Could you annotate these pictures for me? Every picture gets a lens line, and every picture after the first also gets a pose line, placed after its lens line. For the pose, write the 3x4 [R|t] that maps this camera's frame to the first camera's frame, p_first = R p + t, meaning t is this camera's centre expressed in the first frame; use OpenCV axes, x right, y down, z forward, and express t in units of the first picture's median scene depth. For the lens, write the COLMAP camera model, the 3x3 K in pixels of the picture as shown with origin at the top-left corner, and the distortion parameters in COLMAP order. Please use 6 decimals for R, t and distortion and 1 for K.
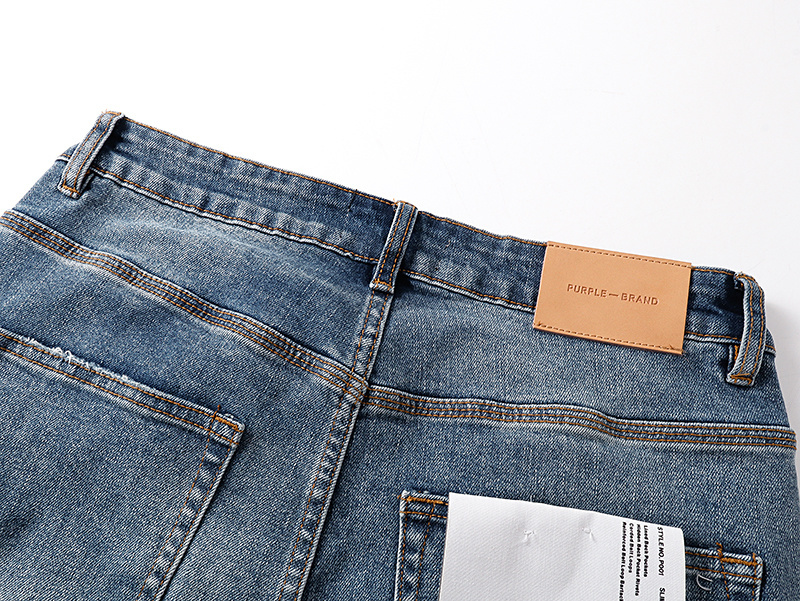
lens RADIAL K [[786.2, 0, 400.0], [0, 786.2, 300.5], [0, 0, 1]] dist [0.008680, 0.005902]
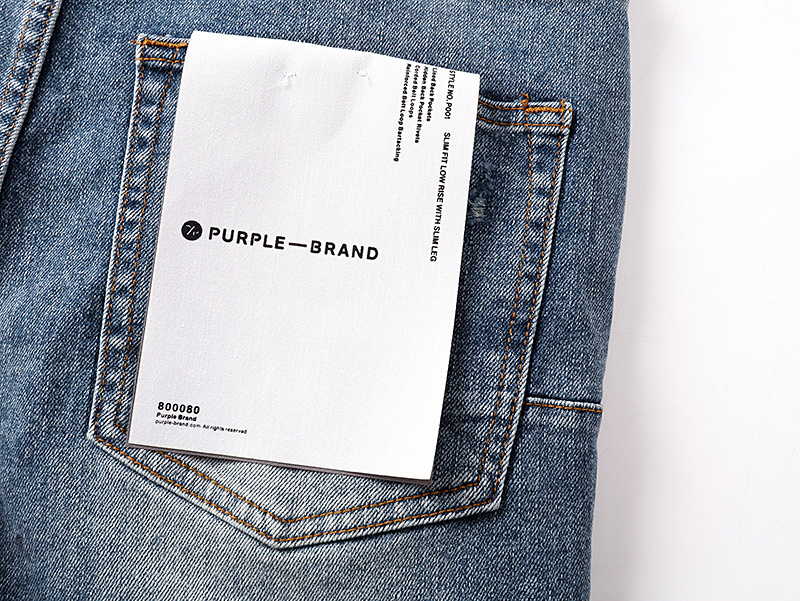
lens RADIAL K [[786.2, 0, 400.0], [0, 786.2, 300.5], [0, 0, 1]] dist [0.008680, 0.005902]
pose [[0.999135, -0.009524, 0.040477, 0.231502], [0.002681, 0.986147, 0.165854, 0.373462], [-0.041495, -0.165602, 0.985319, 0.153382]]
